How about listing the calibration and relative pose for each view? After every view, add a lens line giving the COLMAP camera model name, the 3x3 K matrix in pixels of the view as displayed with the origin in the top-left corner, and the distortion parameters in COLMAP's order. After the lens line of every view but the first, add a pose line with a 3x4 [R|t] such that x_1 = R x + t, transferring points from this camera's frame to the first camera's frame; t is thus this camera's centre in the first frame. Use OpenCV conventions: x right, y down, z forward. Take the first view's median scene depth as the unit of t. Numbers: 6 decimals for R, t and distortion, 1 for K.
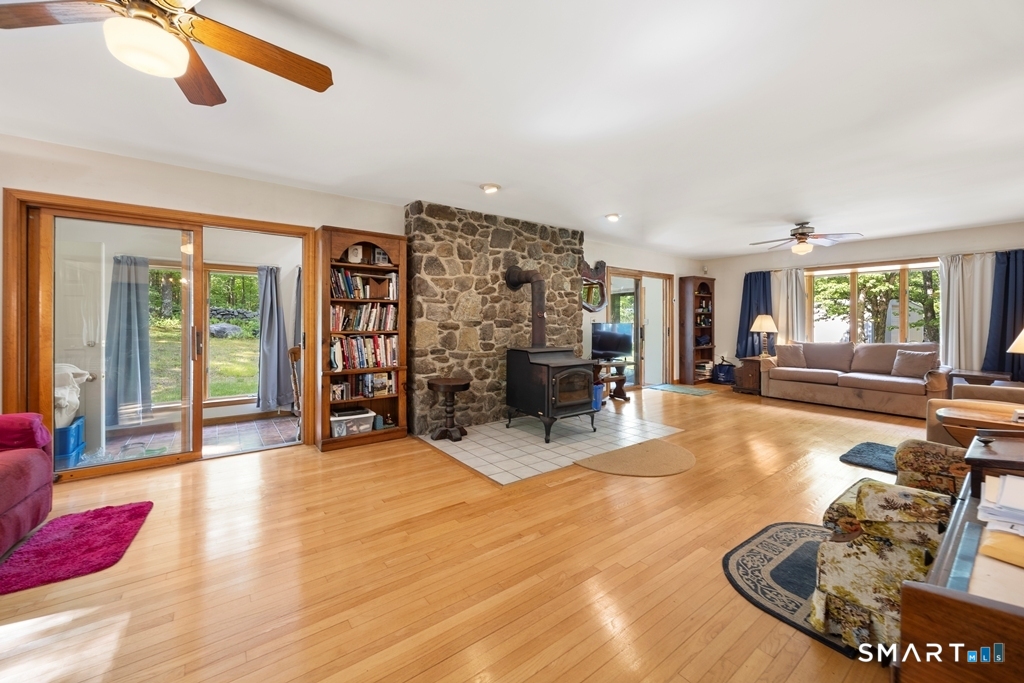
lens RADIAL K [[399.0, 0, 516.6], [0, 399.0, 309.1], [0, 0, 1]] dist [-0.000011, 0.000076]
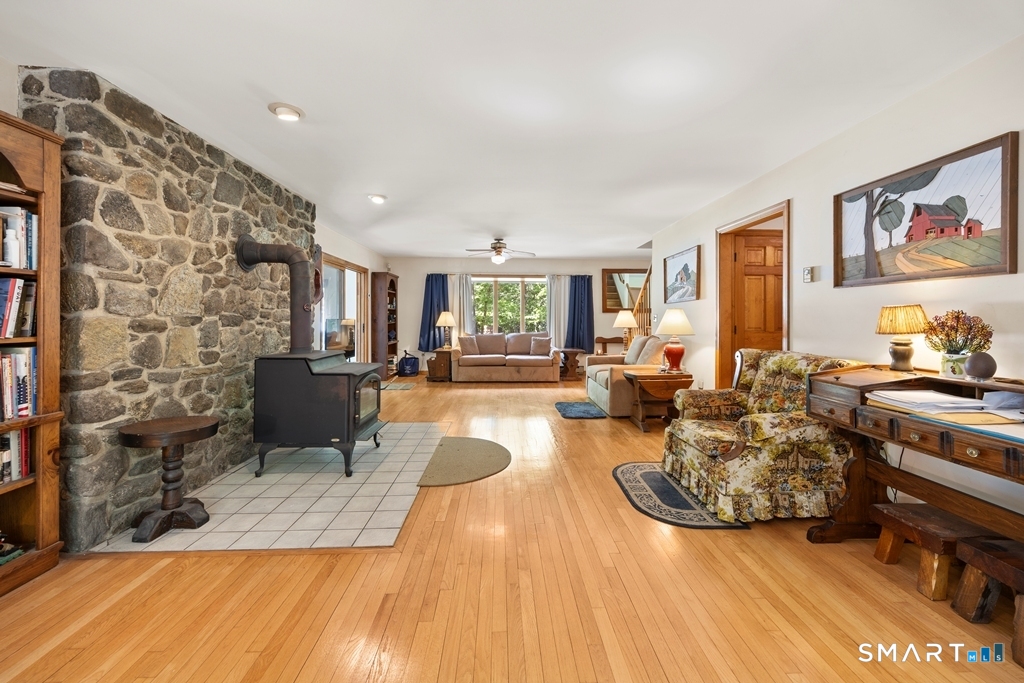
lens RADIAL K [[399.0, 0, 506.8], [0, 399.0, 306.7], [0, 0, 1]] dist [-0.000011, 0.000076]
pose [[0.581664, 0.021991, 0.813132, -0.314504], [-0.025232, 0.999641, -0.008986, 0.008806], [-0.813037, -0.015290, 0.582011, 0.265526]]
